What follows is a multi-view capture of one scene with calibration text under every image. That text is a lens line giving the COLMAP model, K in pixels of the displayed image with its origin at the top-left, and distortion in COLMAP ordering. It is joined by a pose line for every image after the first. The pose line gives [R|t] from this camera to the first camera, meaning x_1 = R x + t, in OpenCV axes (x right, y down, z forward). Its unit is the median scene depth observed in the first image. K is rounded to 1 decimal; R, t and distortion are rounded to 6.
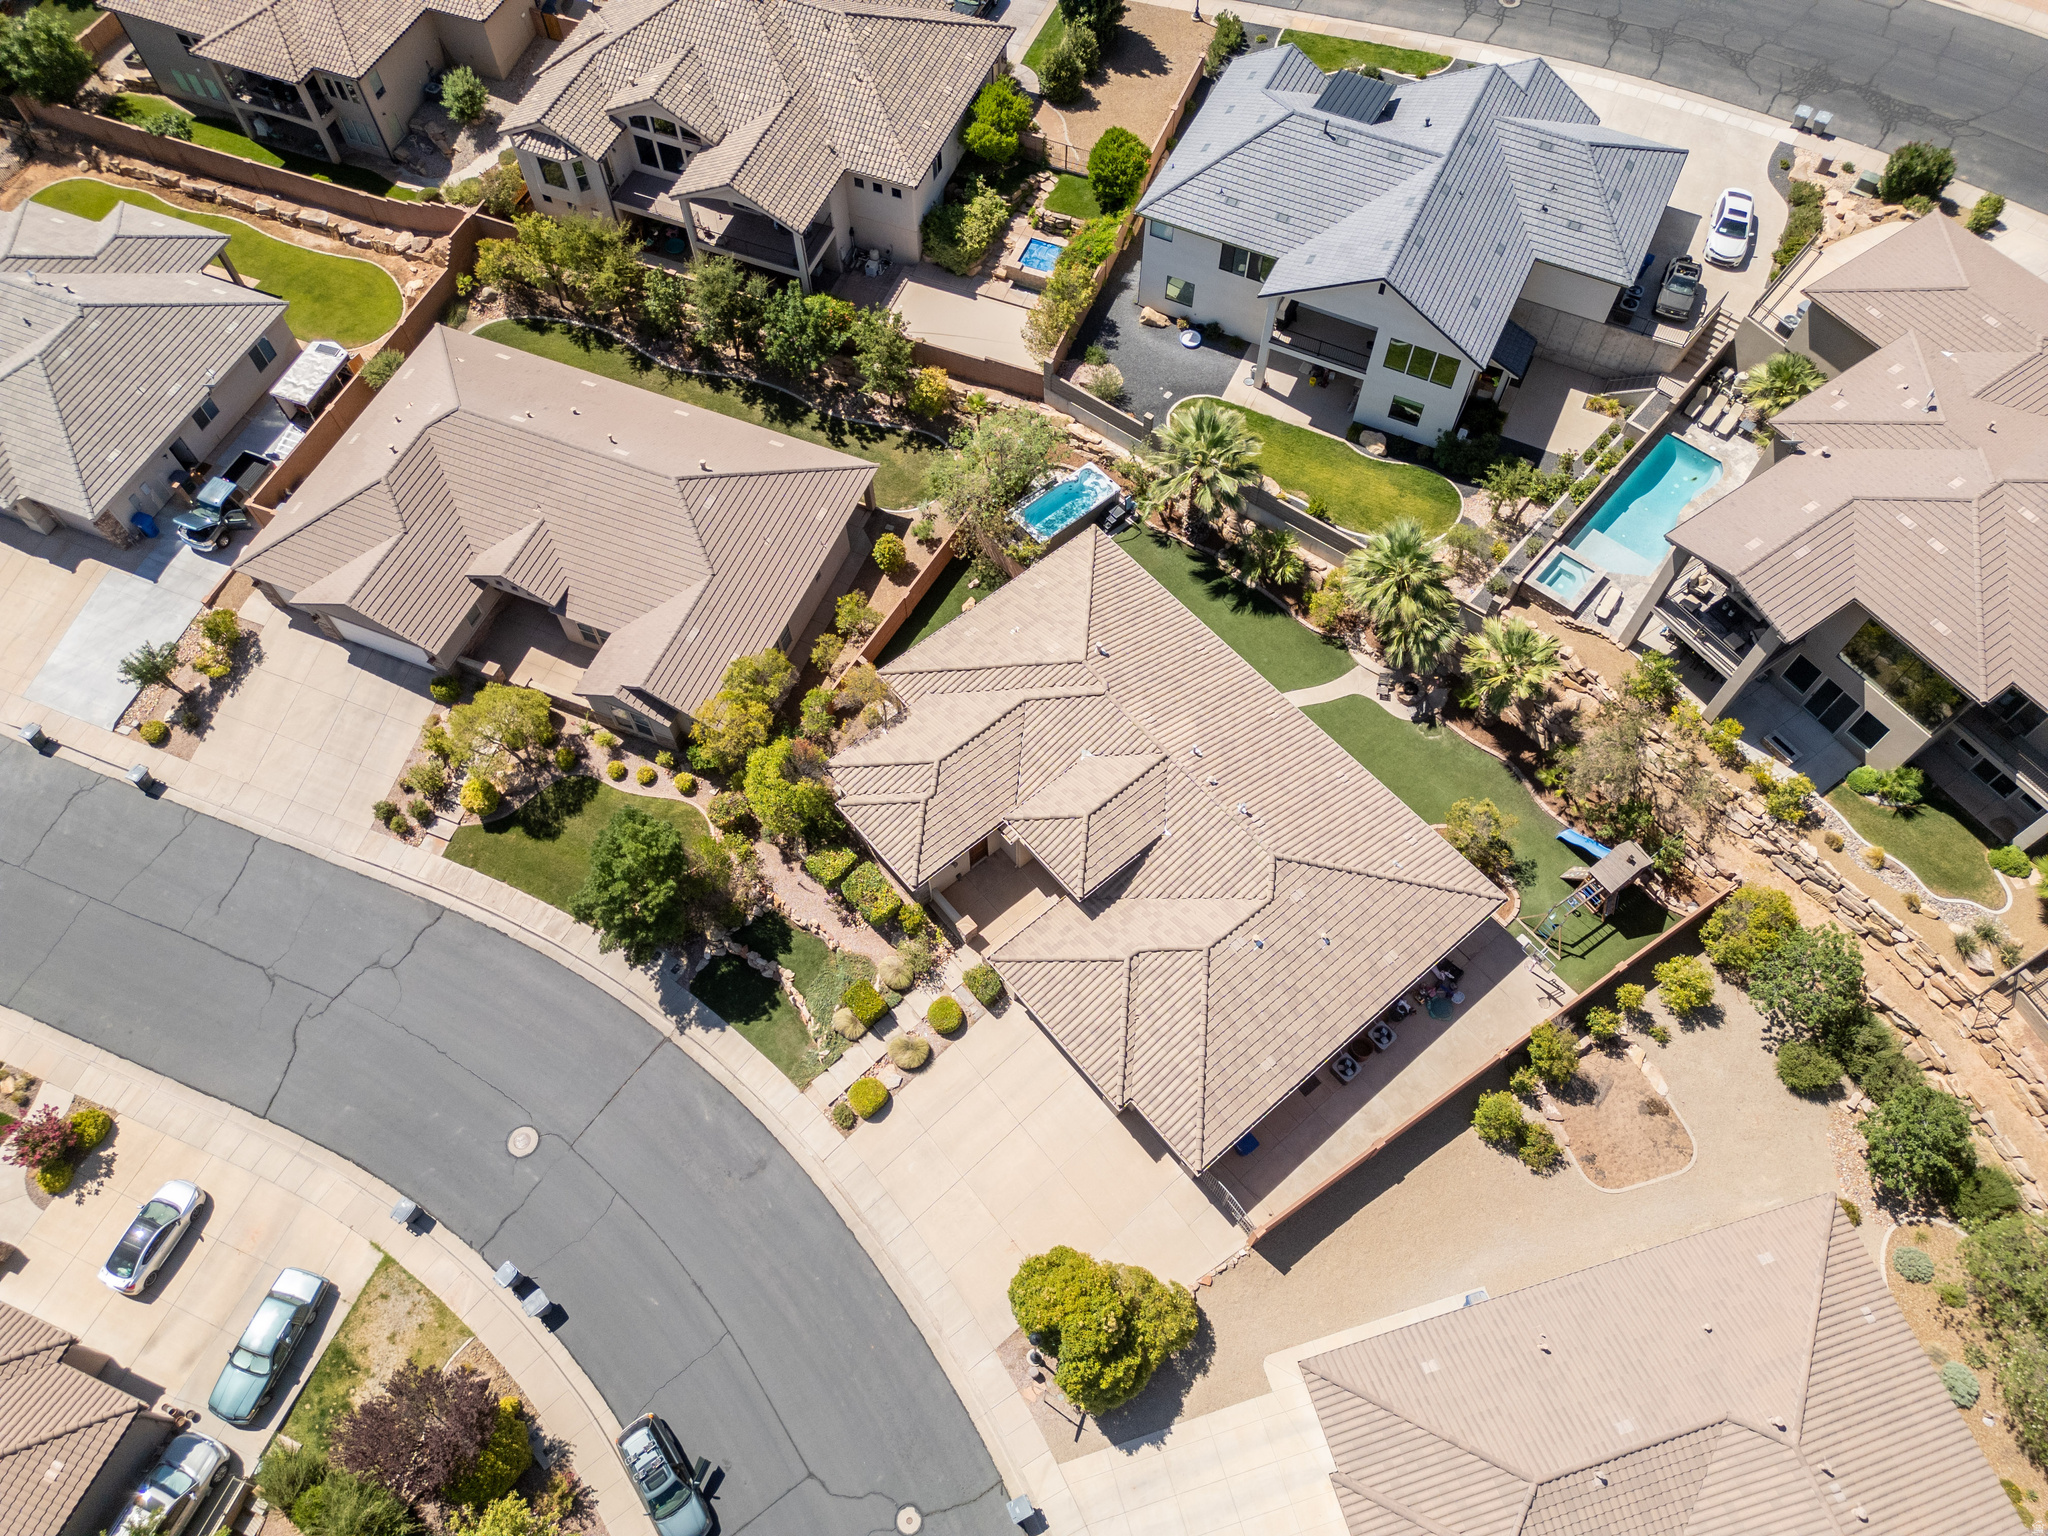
lens RADIAL K [[1453.0, 0, 1027.8], [0, 1453.0, 762.4], [0, 0, 1]] dist [0.073851, -0.069377]
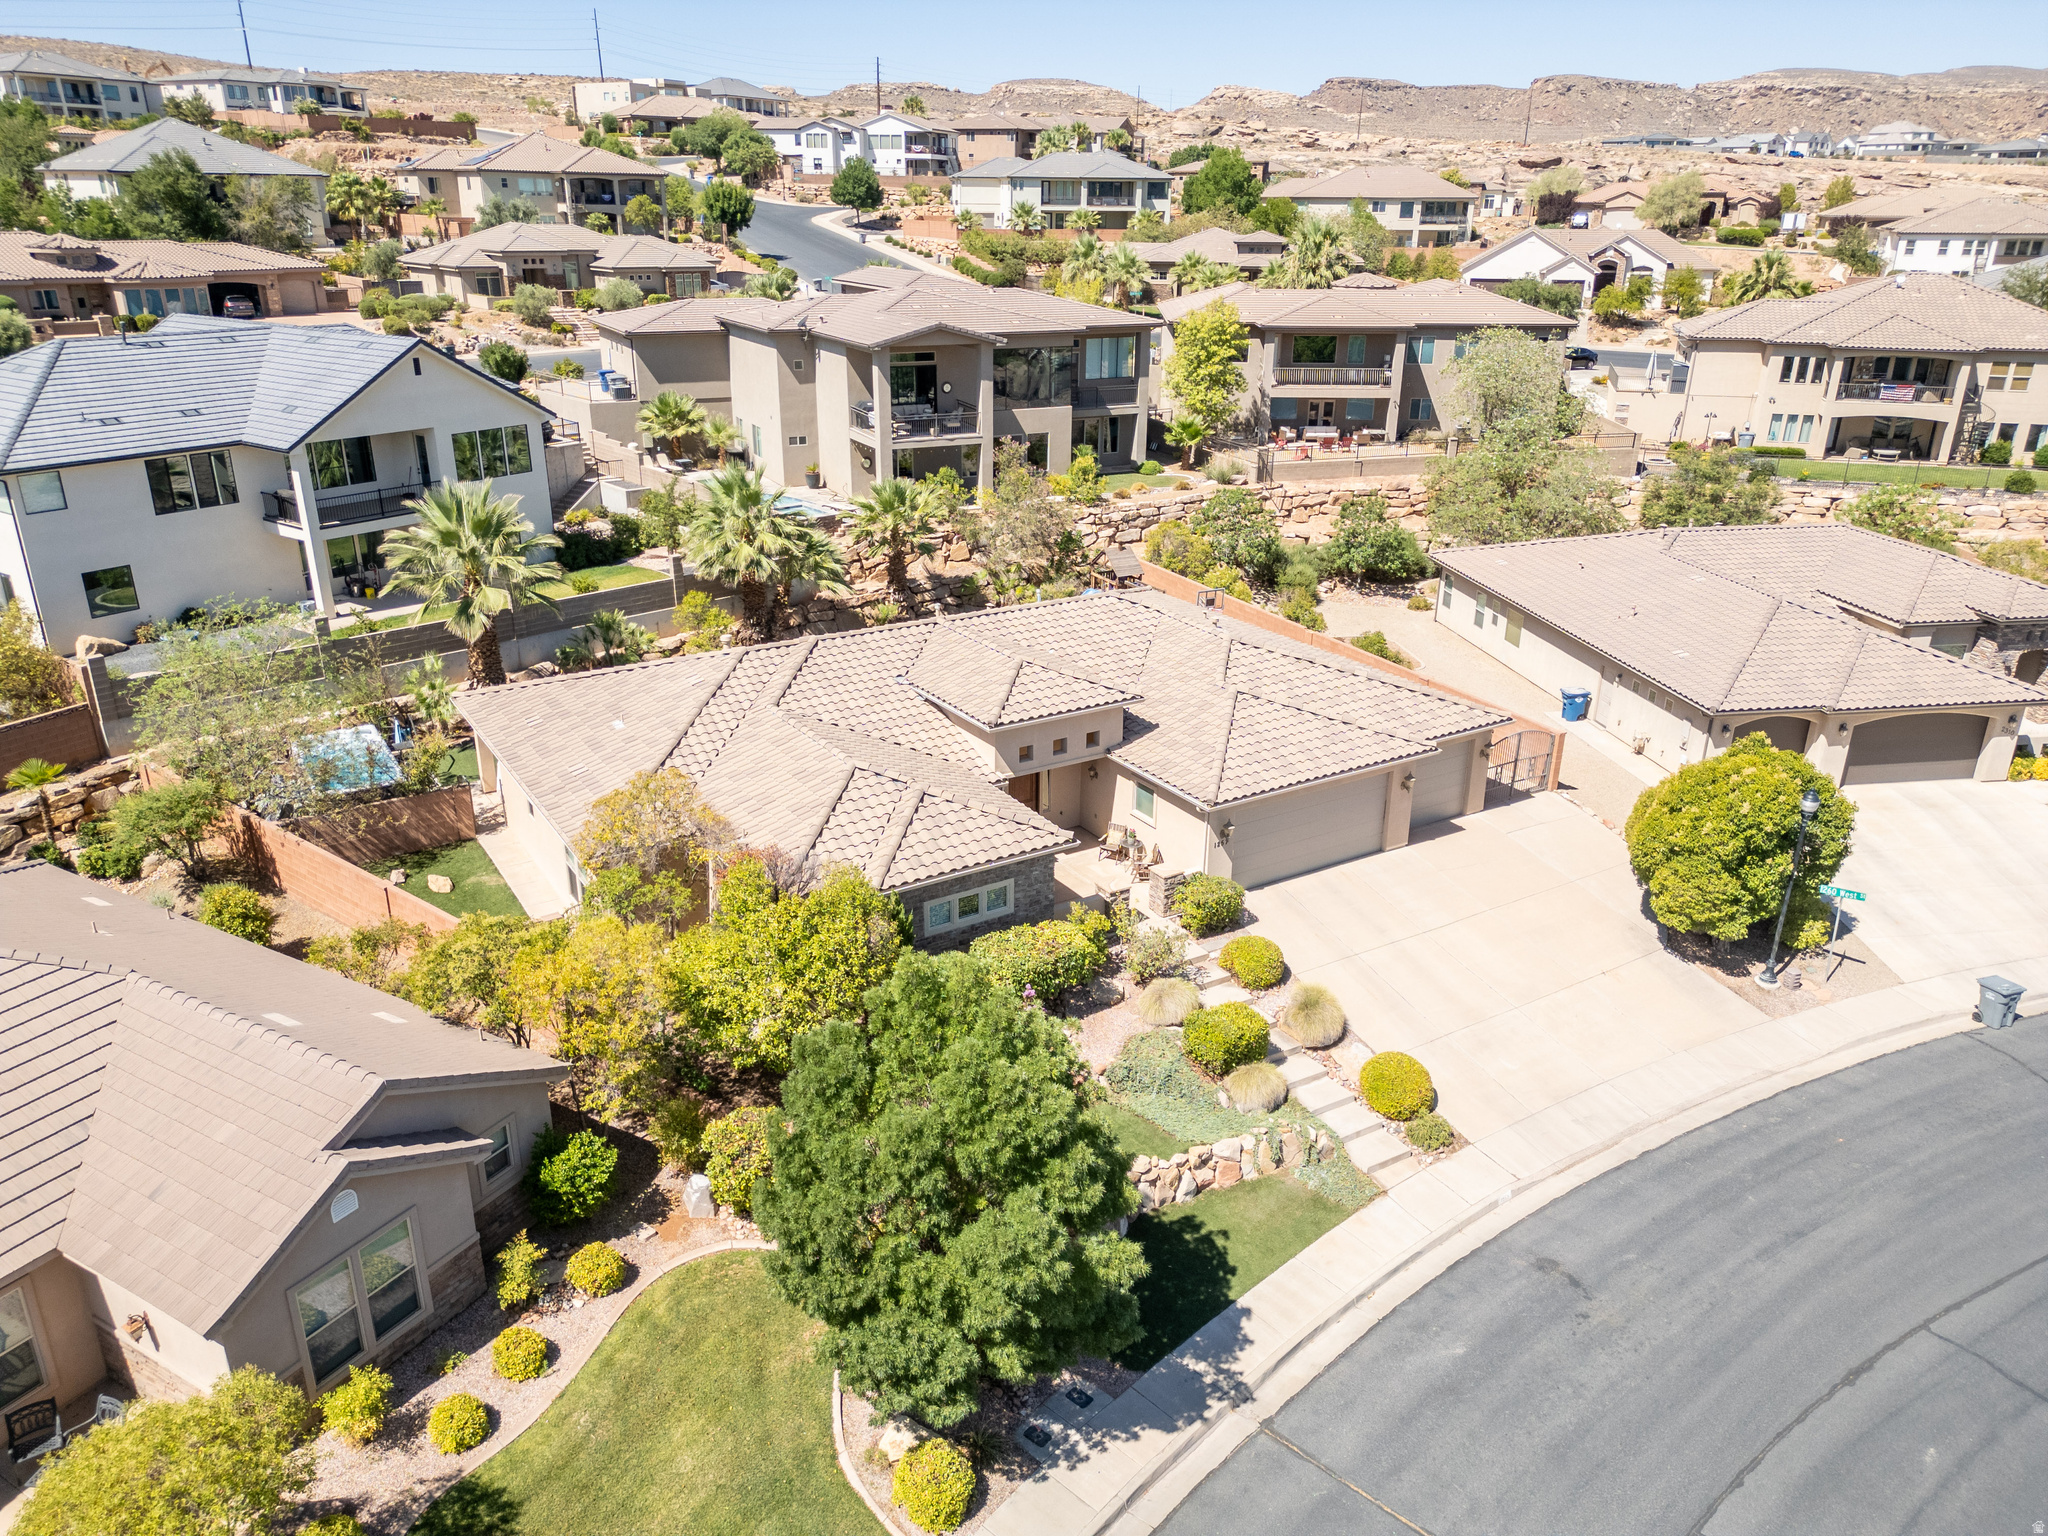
lens RADIAL K [[1442.4, 0, 1026.4], [0, 1442.4, 752.9], [0, 0, 1]] dist [0.071562, -0.066813]
pose [[0.136860, -0.348478, 0.927271, -0.496928], [0.855846, 0.512945, 0.066452, 0.014769], [-0.498796, 0.784507, 0.368445, 0.670523]]
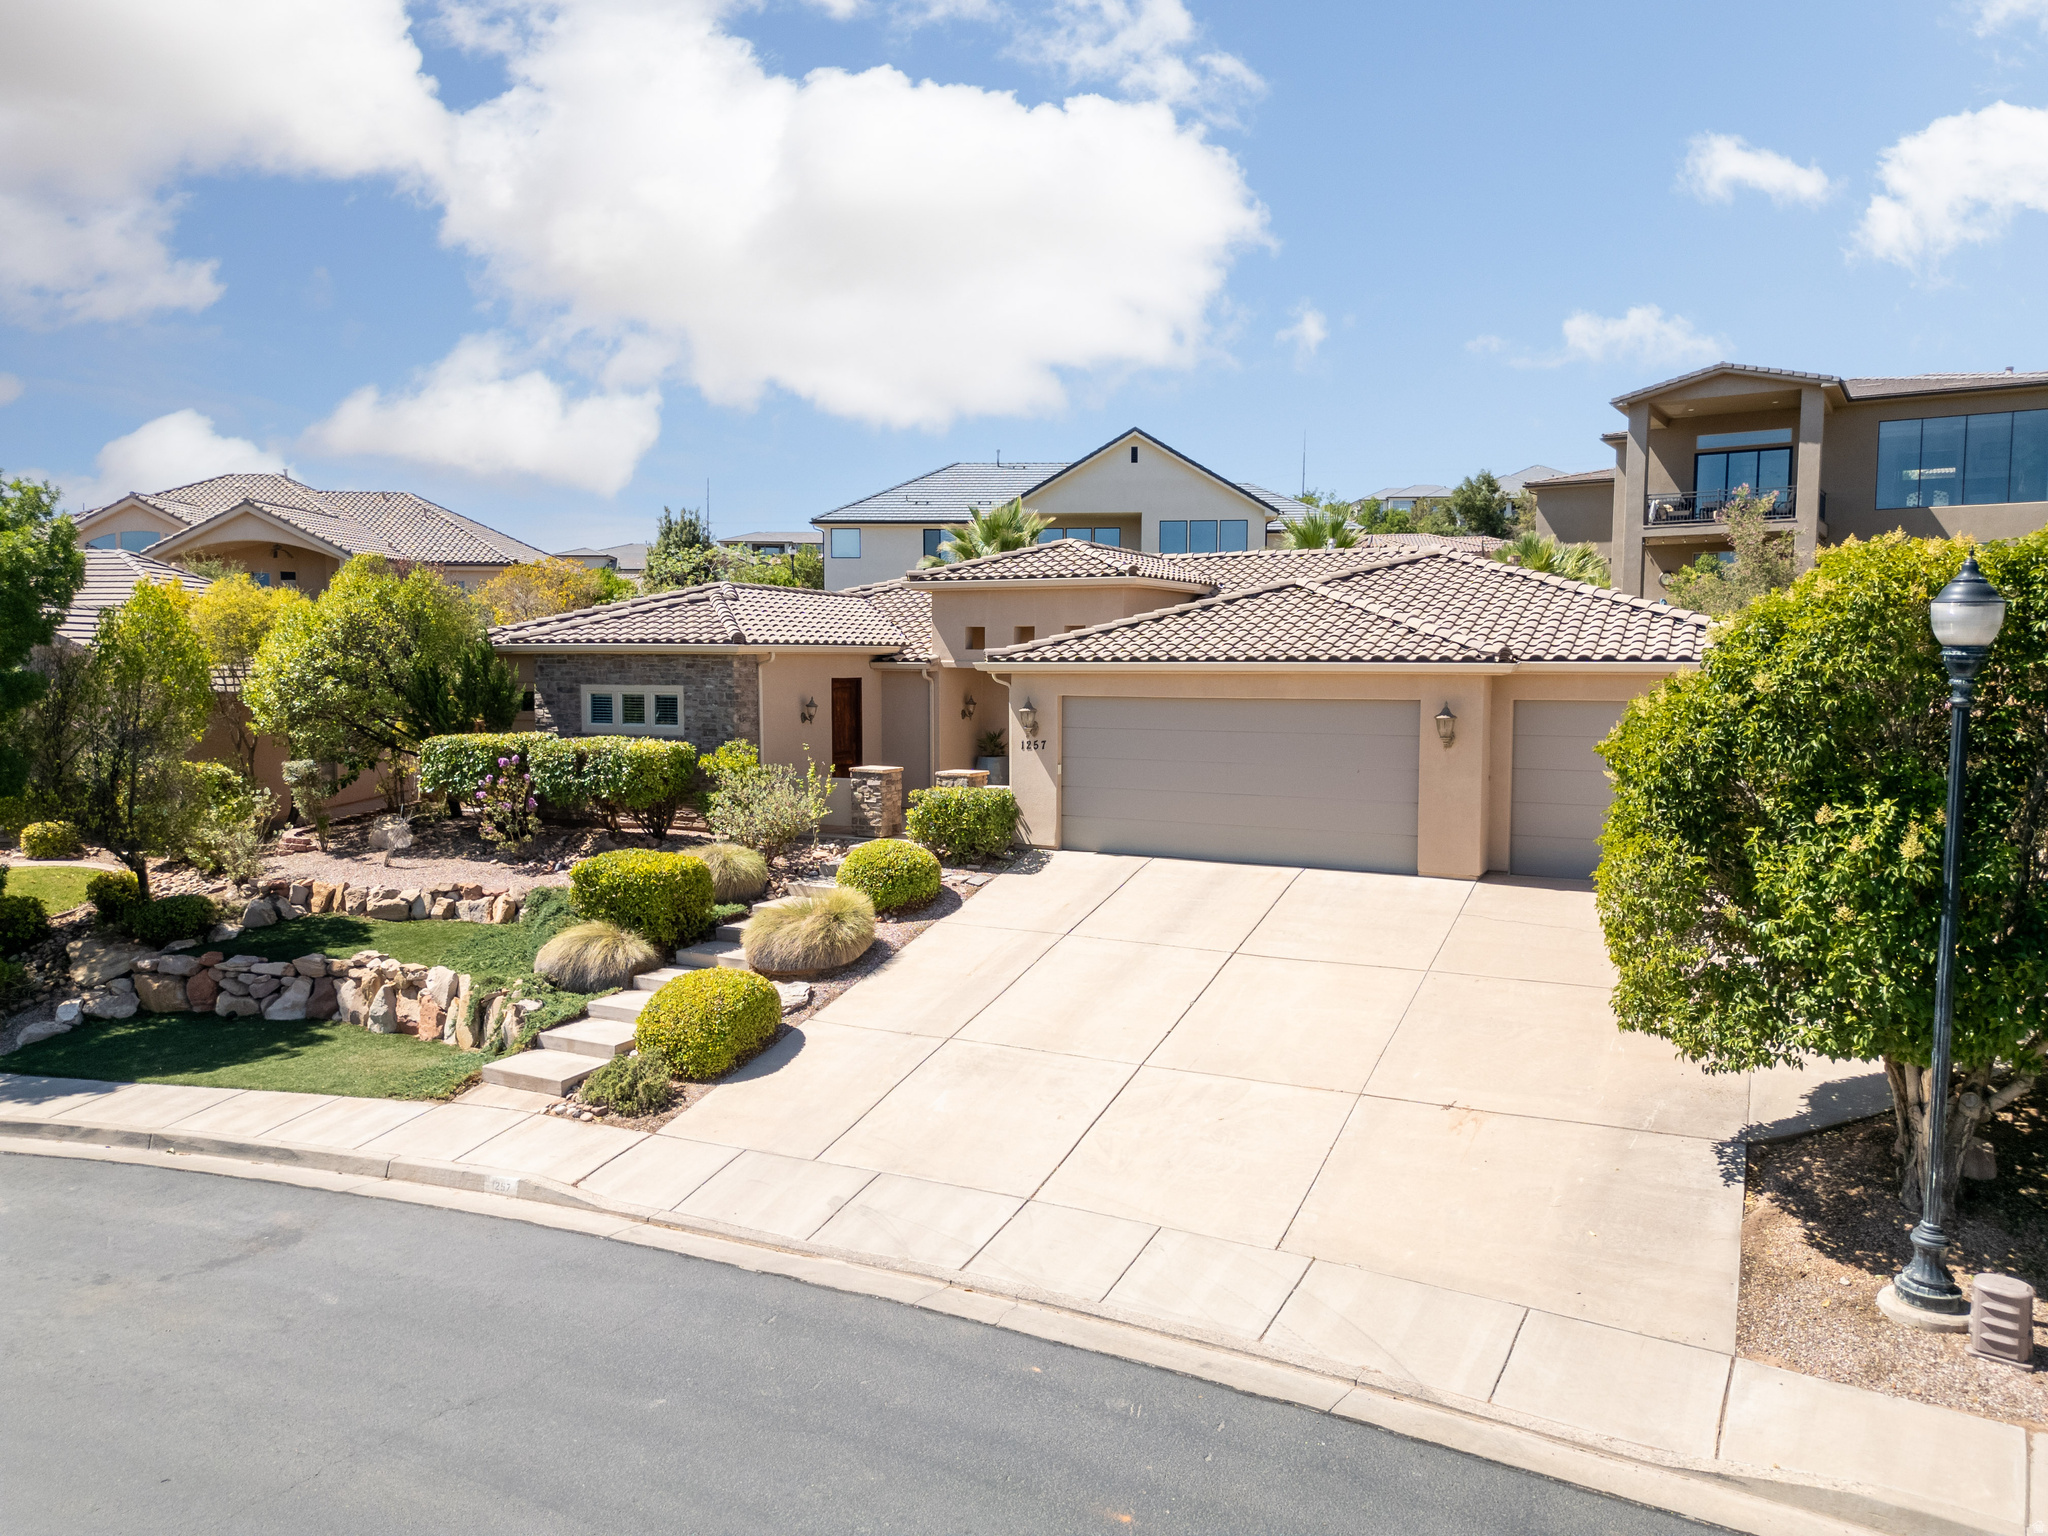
lens RADIAL K [[1442.4, 0, 1026.4], [0, 1442.4, 752.9], [0, 0, 1]] dist [0.071562, -0.066813]
pose [[0.921378, -0.019642, 0.388172, -0.139186], [0.335011, 0.546488, -0.767541, 0.376720], [-0.197055, 0.837237, 0.510102, 0.690827]]
